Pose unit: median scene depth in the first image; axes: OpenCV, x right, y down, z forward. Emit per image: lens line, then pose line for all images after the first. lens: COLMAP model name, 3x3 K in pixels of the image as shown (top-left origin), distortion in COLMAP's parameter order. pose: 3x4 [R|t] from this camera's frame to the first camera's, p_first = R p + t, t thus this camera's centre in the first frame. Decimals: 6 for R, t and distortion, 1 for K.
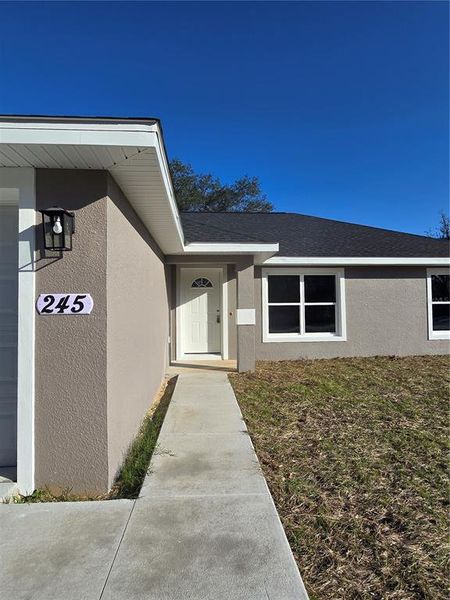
lens RADIAL K [[350.5, 0, 225.0], [0, 350.5, 300.0], [0, 0, 1]] dist [-0.000469, -0.000037]
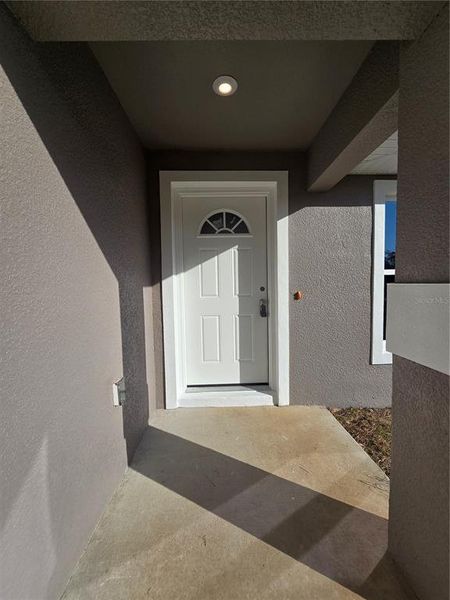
lens RADIAL K [[270.8, 0, 225.0], [0, 270.8, 300.0], [0, 0, 1]] dist [-0.008784, -0.000070]
pose [[0.998765, -0.007592, -0.049107, -0.050179], [0.011532, 0.996691, 0.080465, 0.017528], [0.048334, -0.080932, 0.995547, 0.668939]]
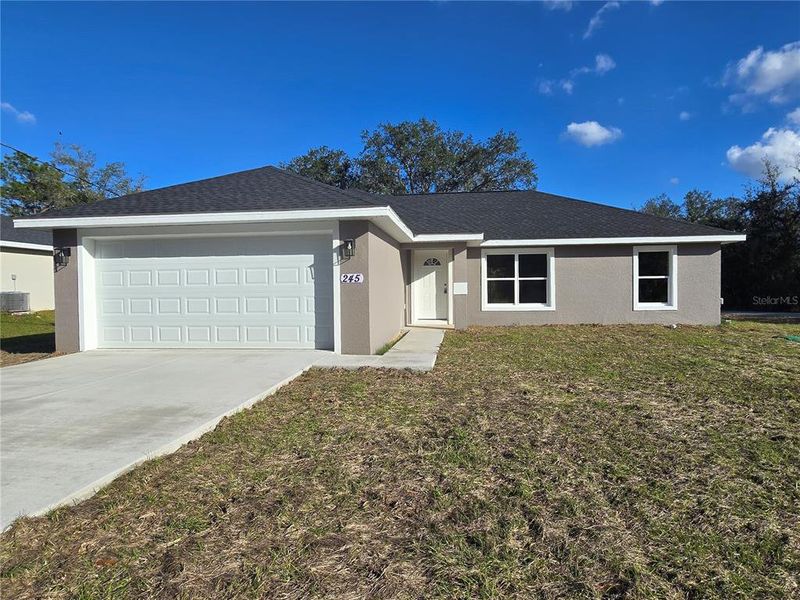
lens RADIAL K [[452.2, 0, 400.0], [0, 452.2, 300.0], [0, 0, 1]] dist [-0.002207, -0.003253]
pose [[0.979621, 0.005288, -0.200783, 0.143046], [0.005633, 0.998537, 0.053781, -0.002109], [0.200774, -0.053816, 0.978158, -0.578610]]
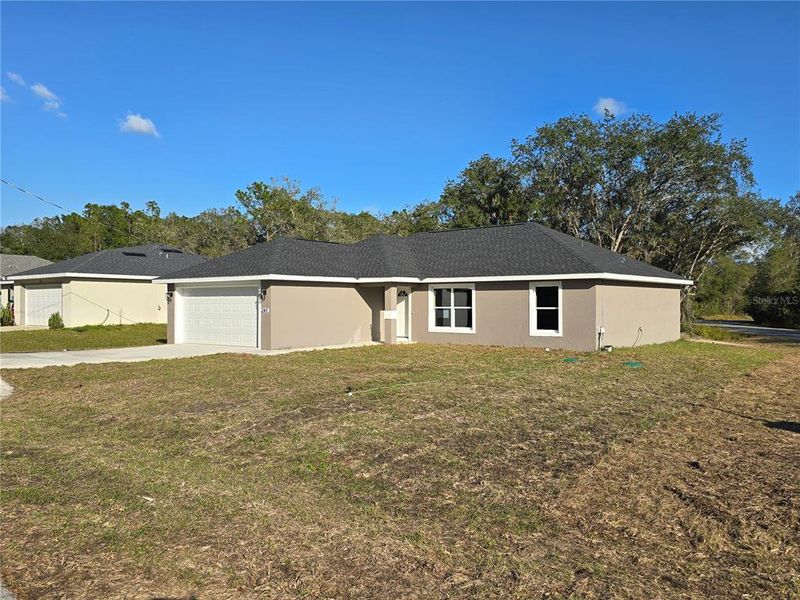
lens RADIAL K [[639.4, 0, 400.0], [0, 639.4, 300.0], [0, 0, 1]] dist [0.001094, -0.000128]
pose [[0.730895, 0.006245, -0.682461, 1.935239], [0.011122, 0.999716, 0.021060, -0.082329], [0.682399, -0.022983, 0.730618, -1.152431]]
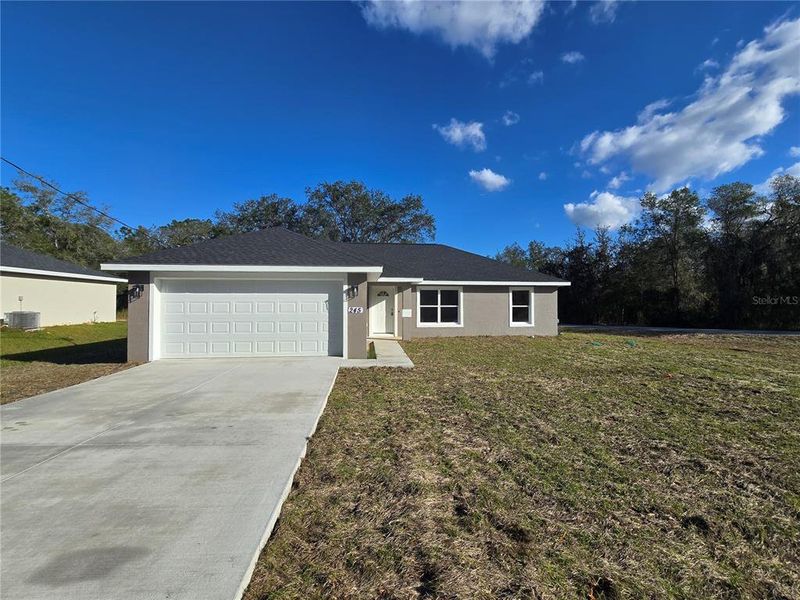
lens RADIAL K [[361.0, 0, 400.0], [0, 361.0, 300.0], [0, 0, 1]] dist [-0.008784, -0.000070]
pose [[0.999654, 0.011332, 0.023756, -0.023310], [-0.011744, 0.999782, 0.017244, -0.050471], [-0.023556, -0.017517, 0.999569, -0.846355]]
